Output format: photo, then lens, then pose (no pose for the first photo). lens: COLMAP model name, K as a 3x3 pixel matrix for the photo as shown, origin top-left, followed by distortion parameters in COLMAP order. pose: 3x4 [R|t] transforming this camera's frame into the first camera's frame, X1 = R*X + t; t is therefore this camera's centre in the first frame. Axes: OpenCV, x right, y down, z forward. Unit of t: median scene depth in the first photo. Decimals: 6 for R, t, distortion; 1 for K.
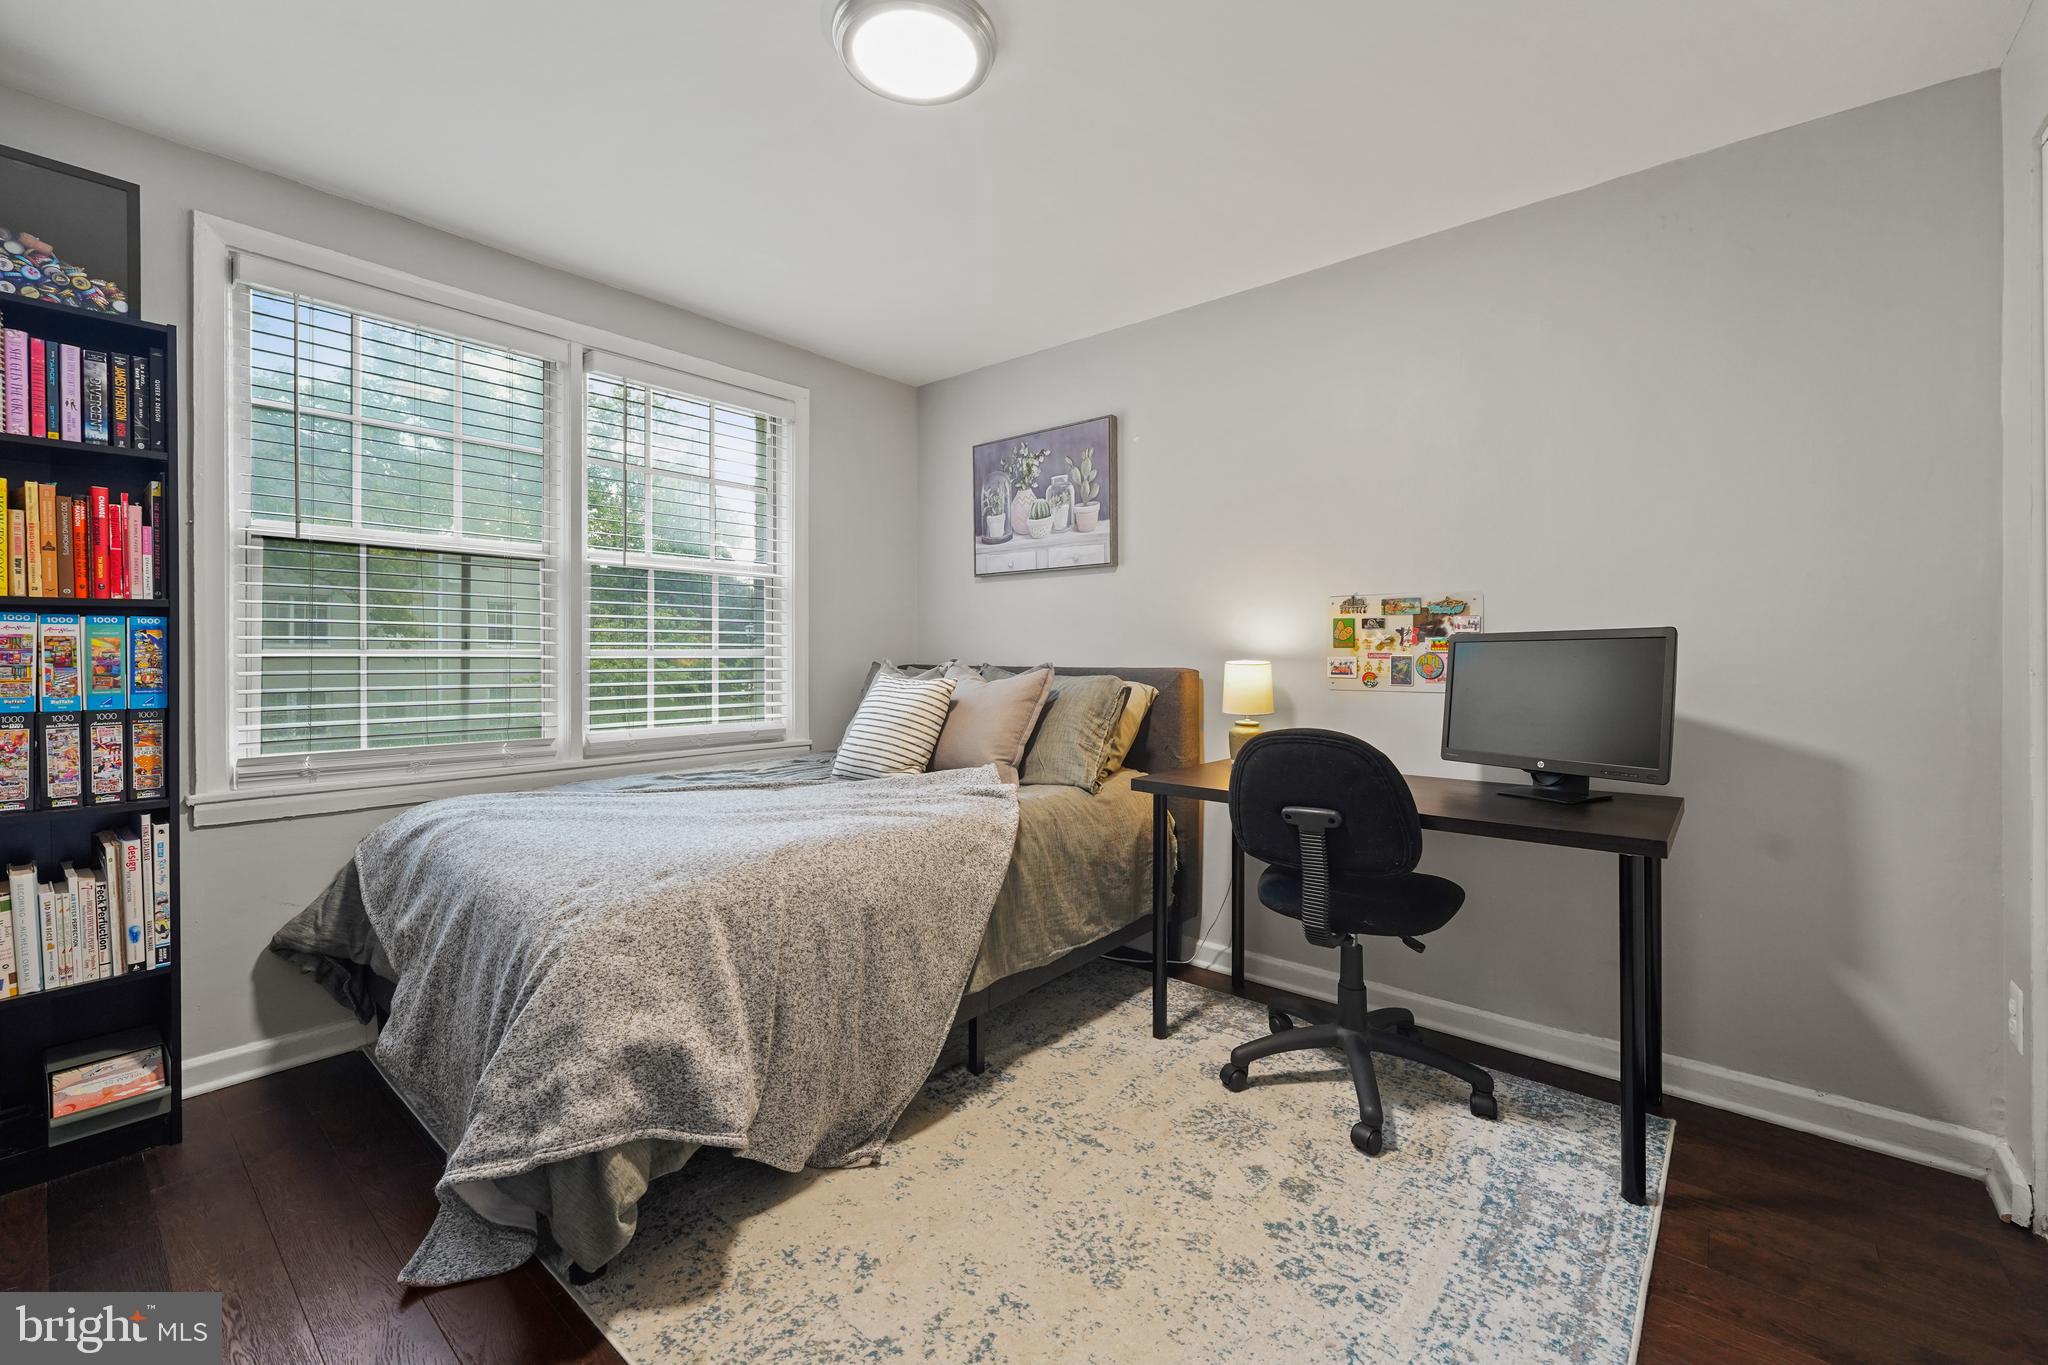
lens RADIAL K [[828.3, 0, 1021.3], [0, 828.3, 654.5], [0, 0, 1]] dist [0.001237, 0.000269]
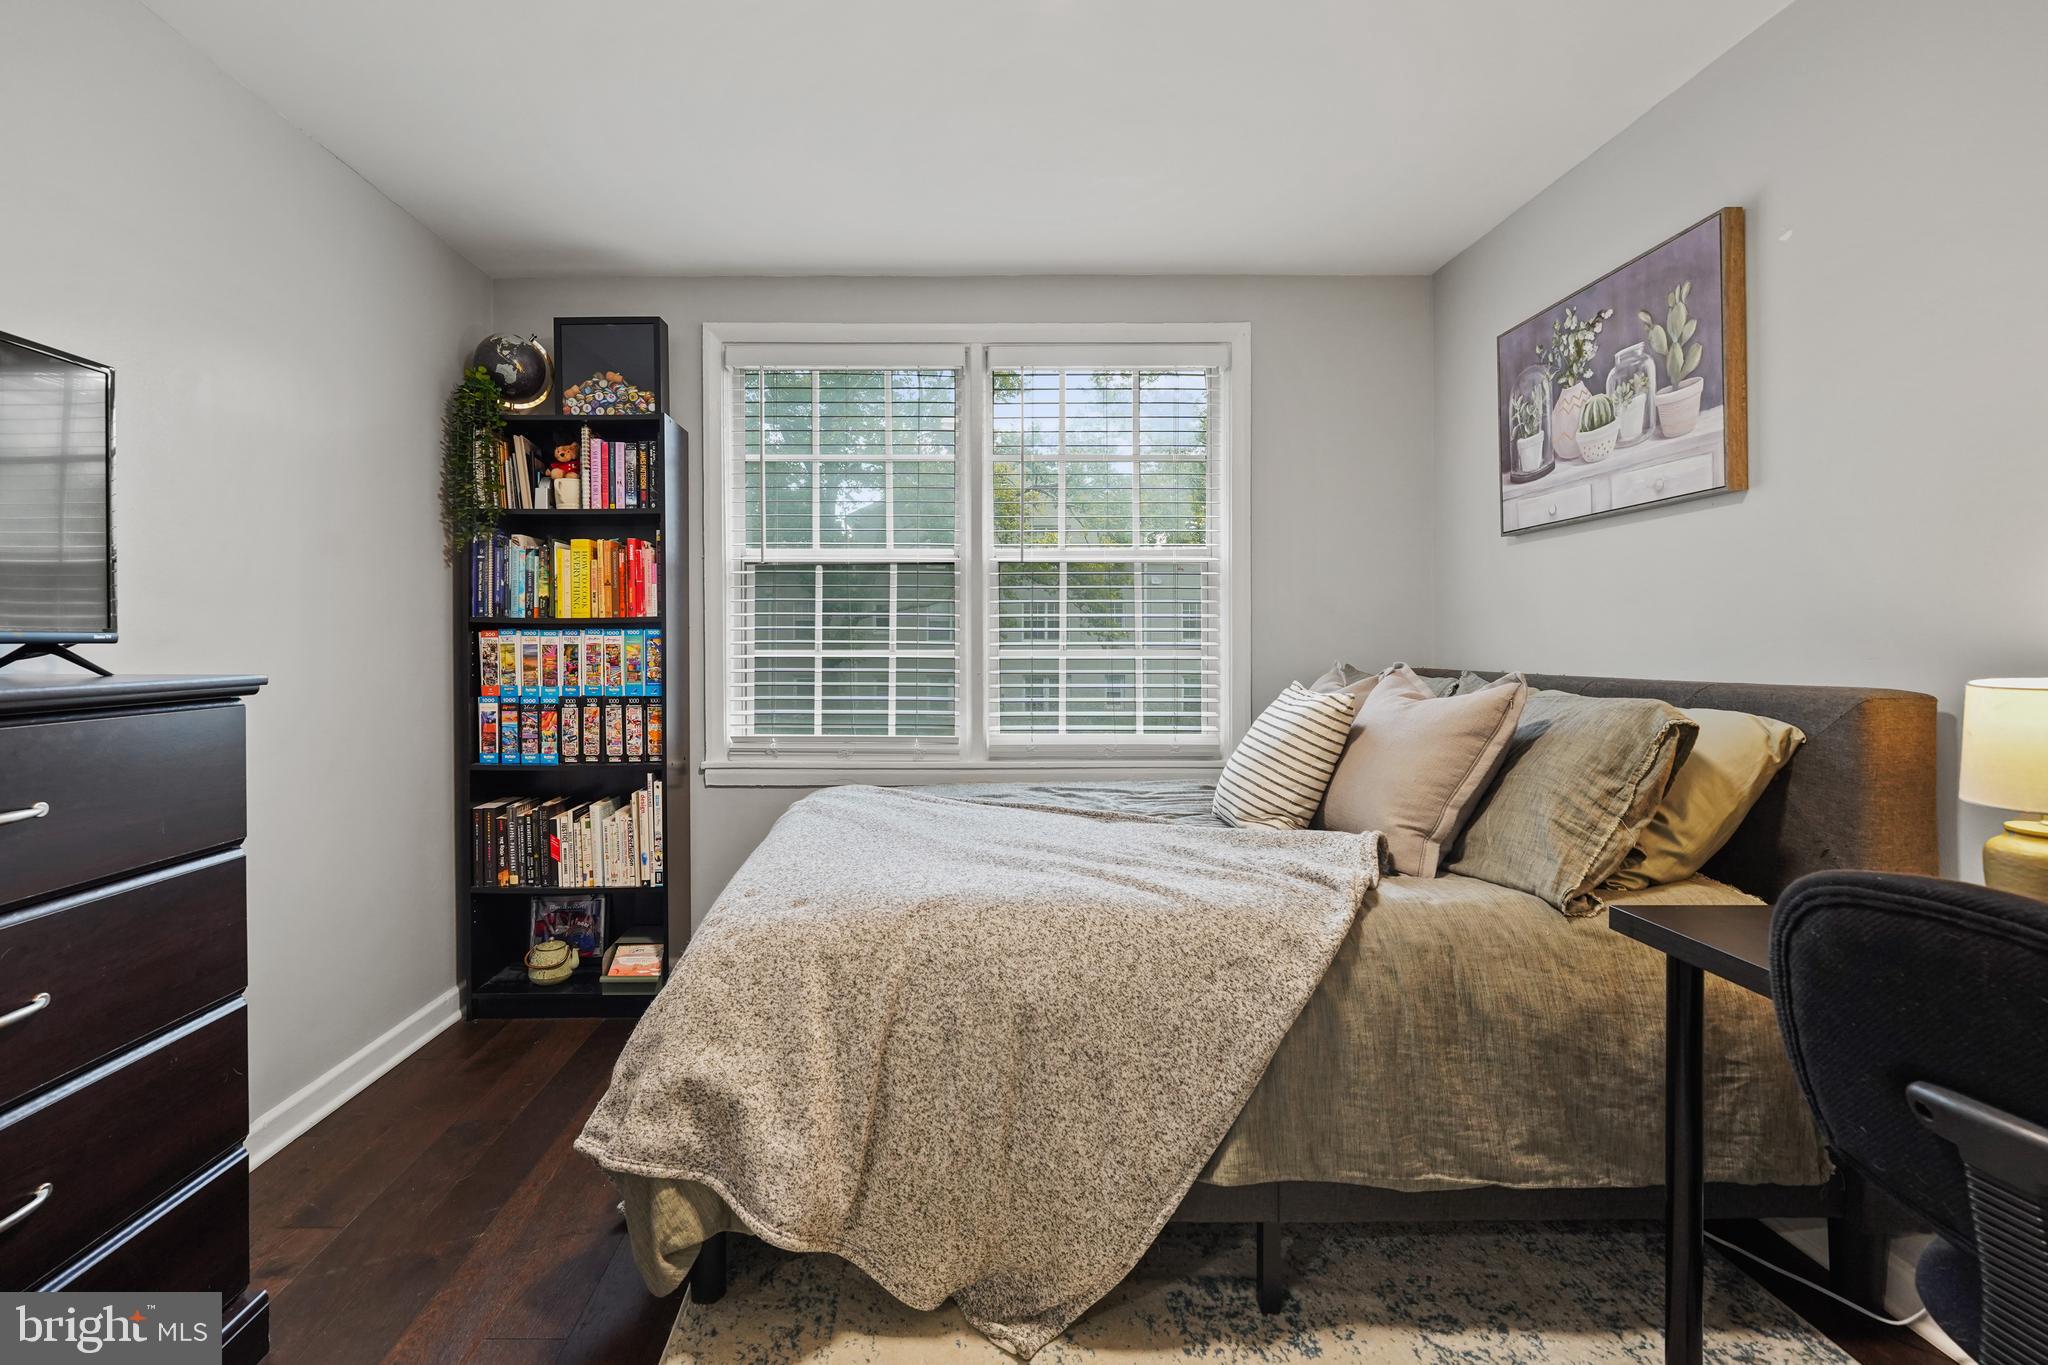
lens RADIAL K [[866.7, 0, 954.9], [0, 866.7, 647.3], [0, 0, 1]] dist [-0.001239, 0.000399]
pose [[0.648754, -0.002054, -0.760996, 0.258547], [0.002606, 0.999996, -0.000478, -0.009706], [0.760994, -0.001673, 0.648757, 0.321620]]
